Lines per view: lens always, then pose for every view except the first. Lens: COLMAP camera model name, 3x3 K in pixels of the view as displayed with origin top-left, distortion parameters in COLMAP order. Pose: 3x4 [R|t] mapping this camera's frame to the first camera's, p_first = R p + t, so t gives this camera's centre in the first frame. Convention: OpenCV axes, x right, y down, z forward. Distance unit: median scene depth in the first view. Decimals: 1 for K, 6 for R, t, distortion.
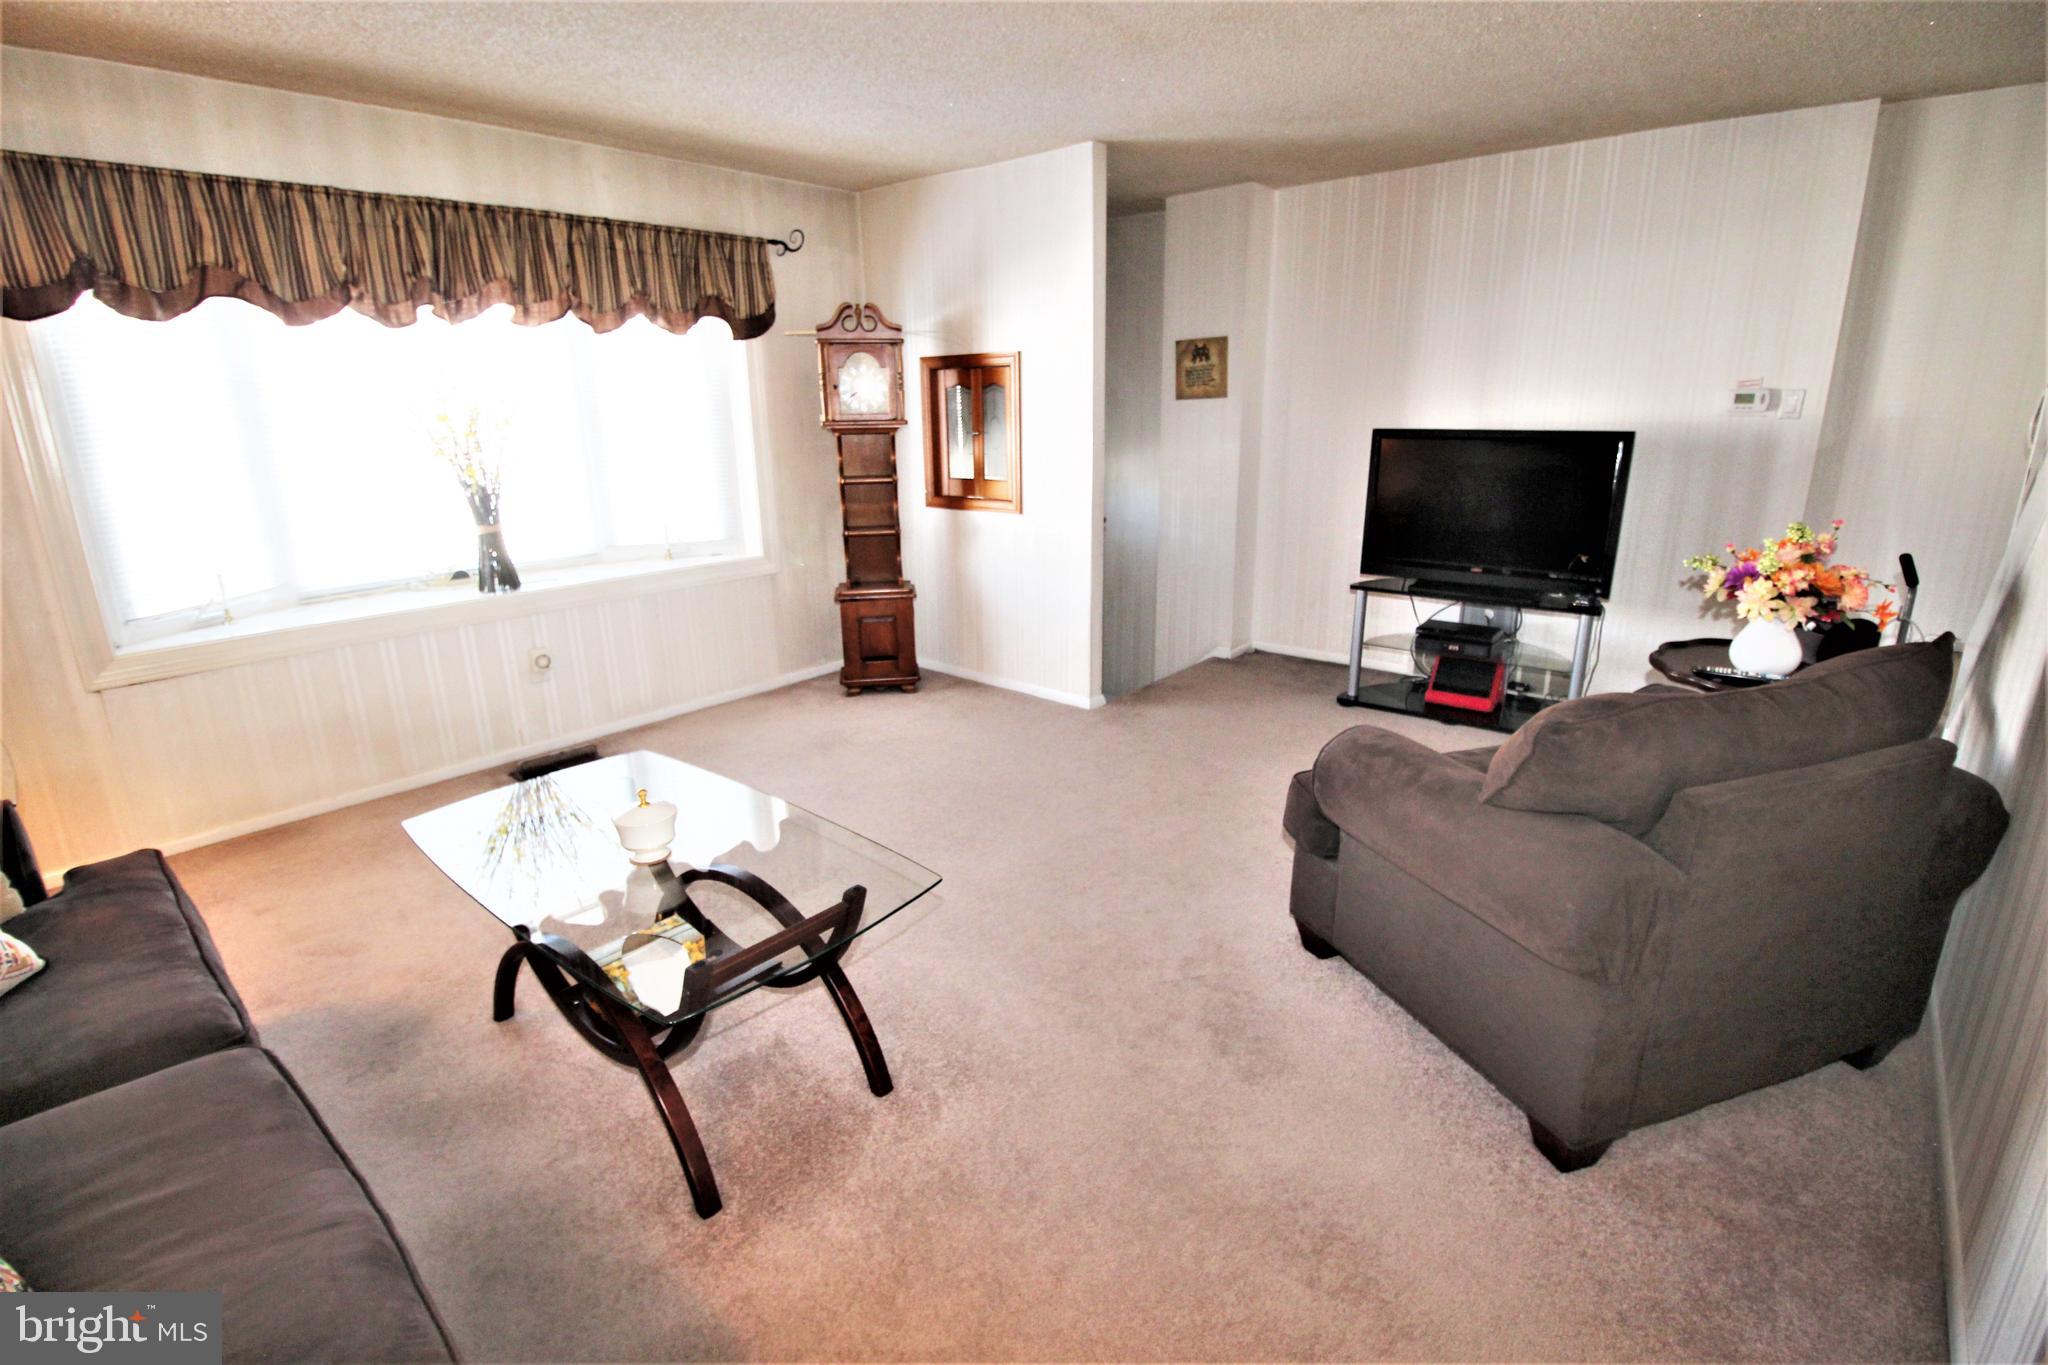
lens RADIAL K [[957.8, 0, 1031.8], [0, 957.8, 672.0], [0, 0, 1]] dist [-0.003530, -0.010649]
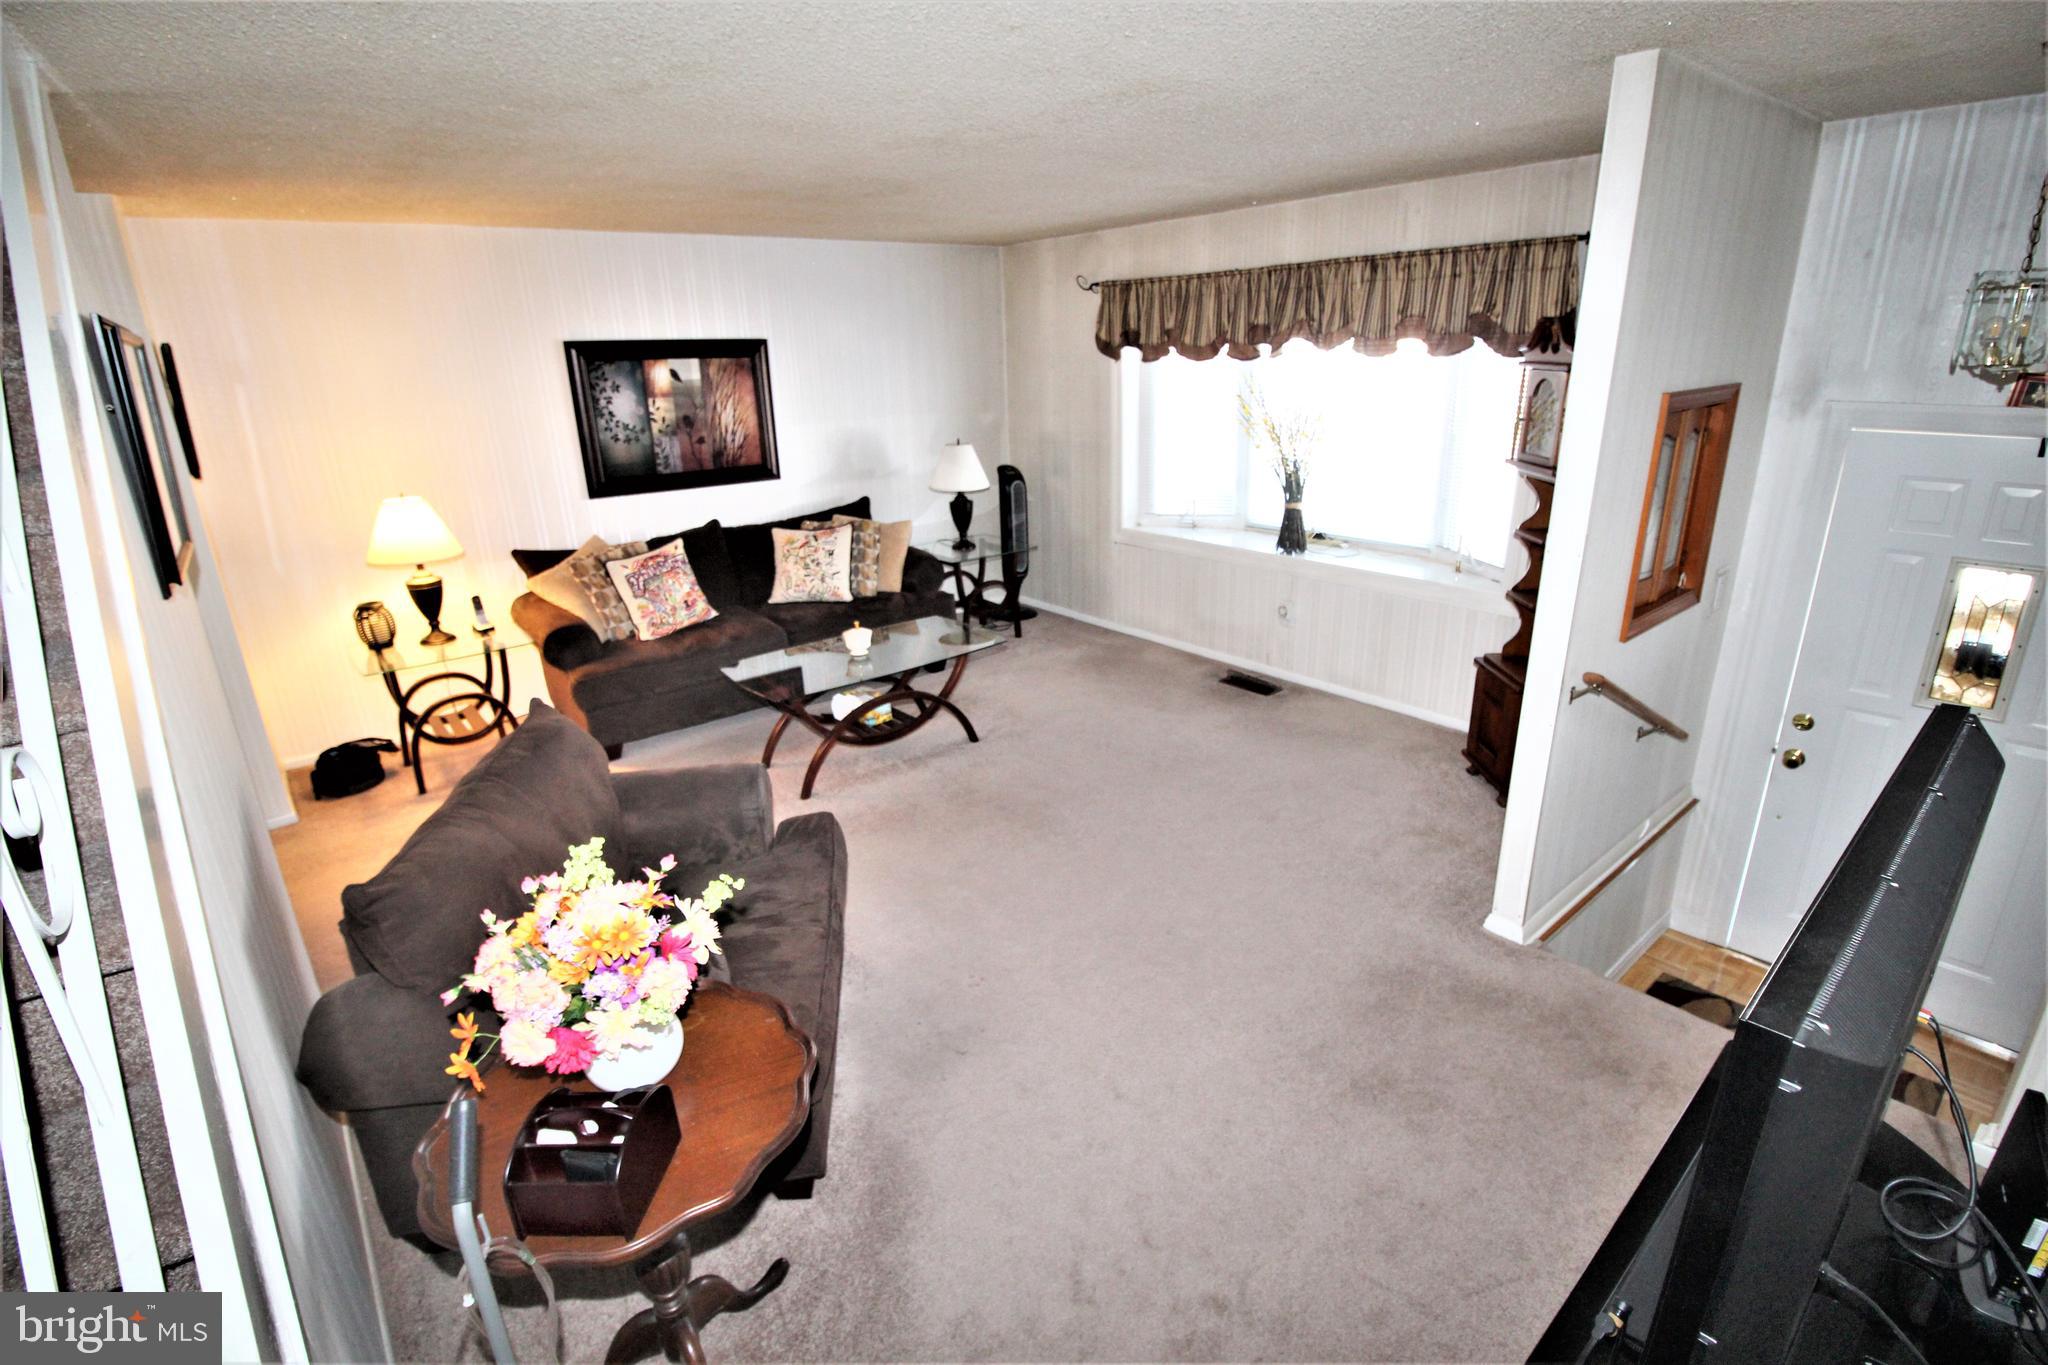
lens RADIAL K [[957.8, 0, 1019.4], [0, 957.8, 673.8], [0, 0, 1]] dist [-0.003530, -0.010649]
pose [[-0.189215, 0.340535, -0.920996, 0.713559], [-0.235228, 0.894909, 0.379216, -0.313472], [0.953344, 0.288397, -0.089227, 0.725633]]
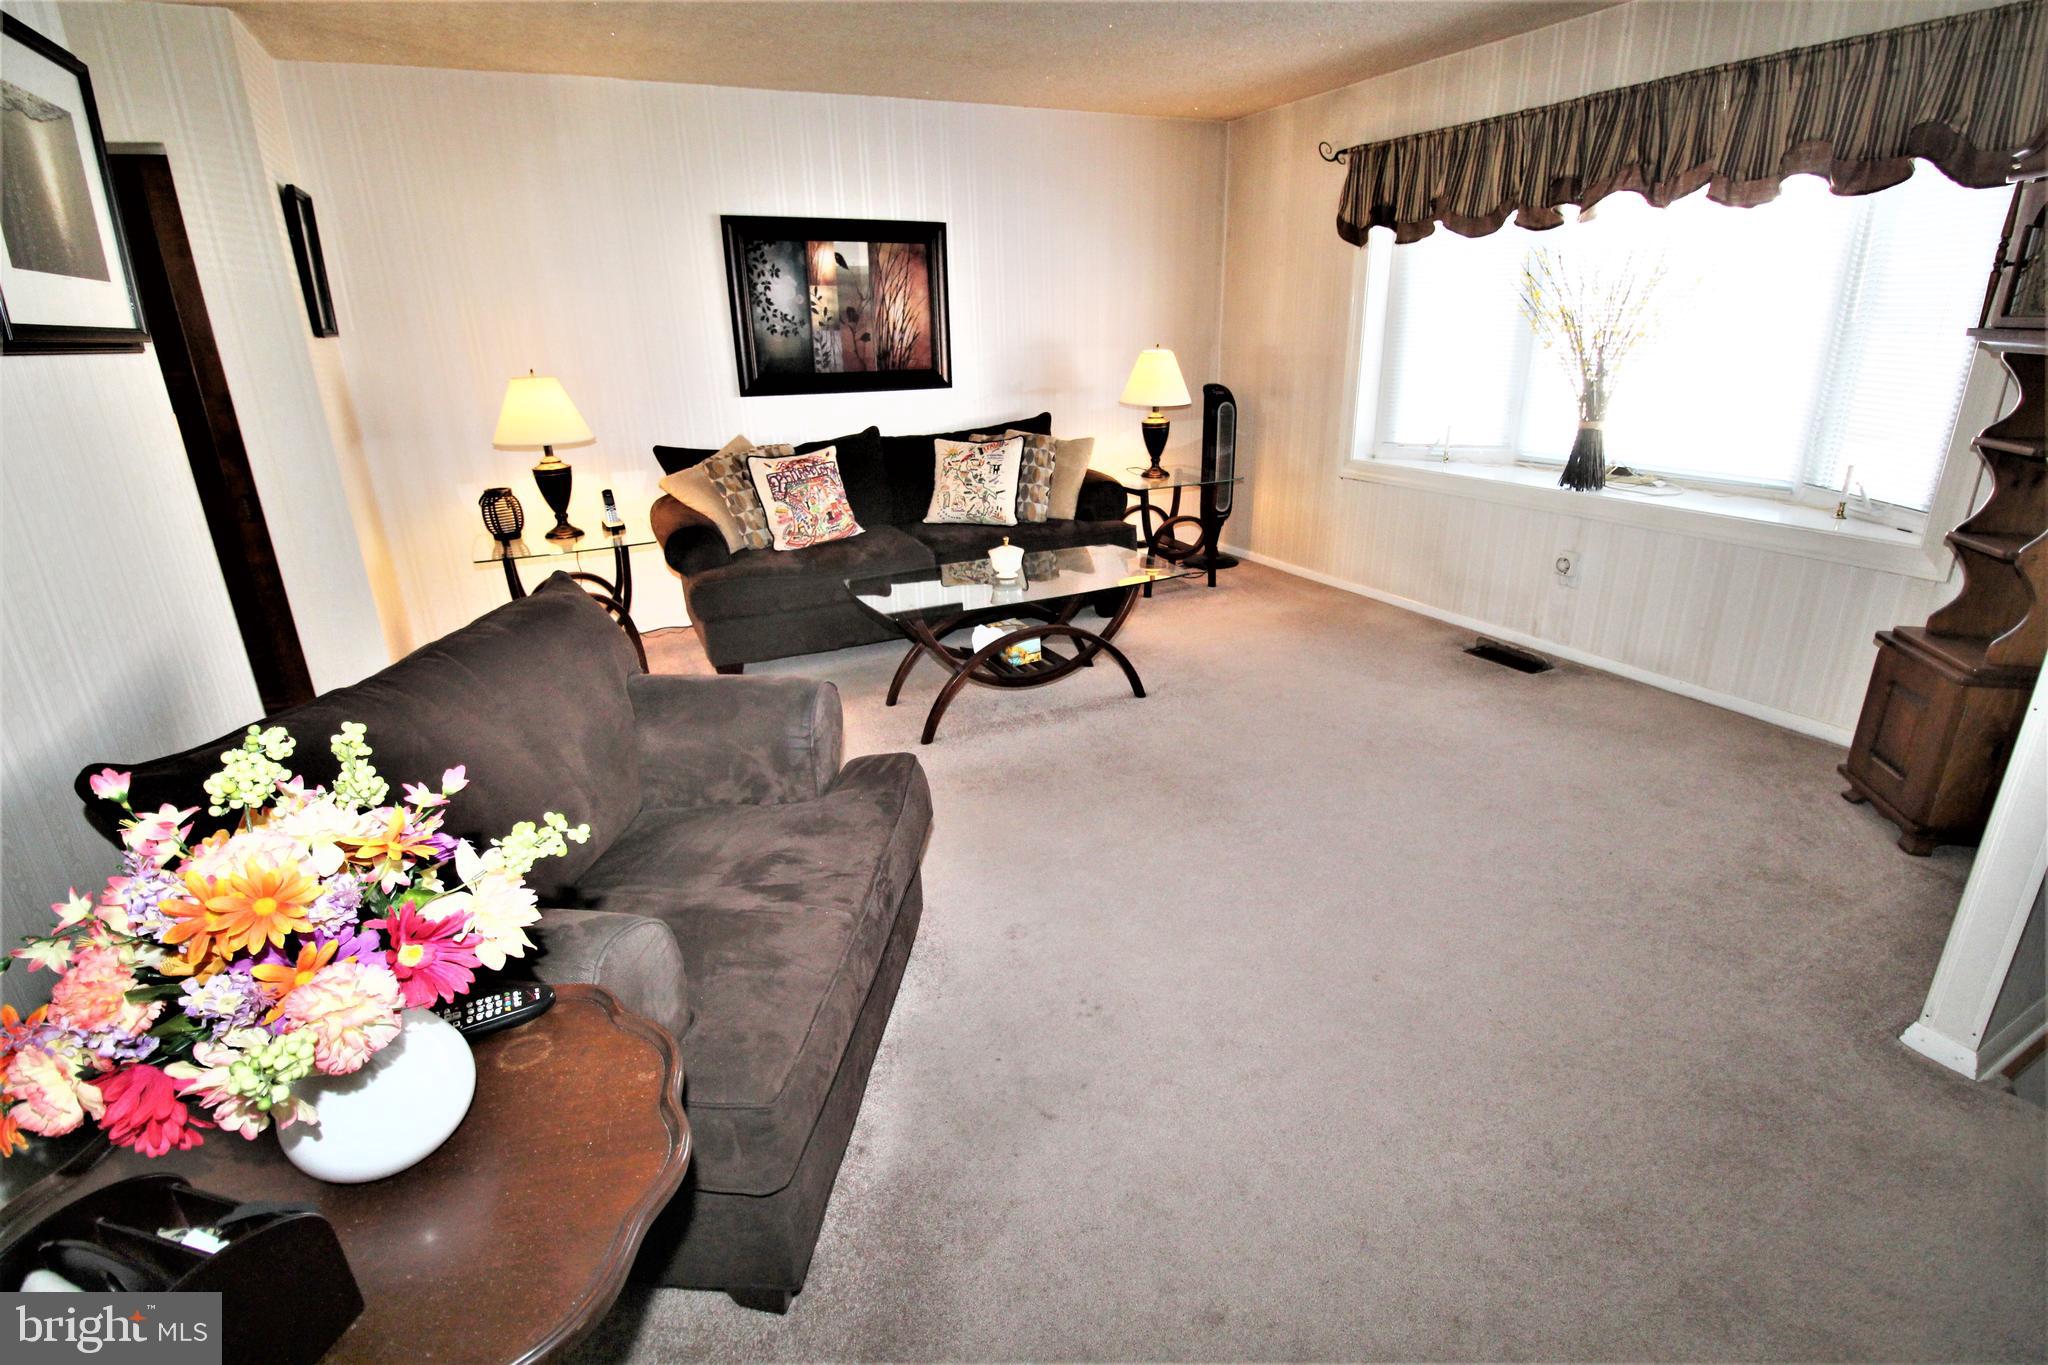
lens RADIAL K [[957.8, 0, 1018.0], [0, 957.8, 666.1], [0, 0, 1]] dist [-0.003530, -0.010649]
pose [[-0.405617, 0.332170, -0.851551, 0.542263], [-0.217867, 0.869644, 0.443004, -0.214496], [0.887699, 0.365215, -0.280373, 0.739249]]
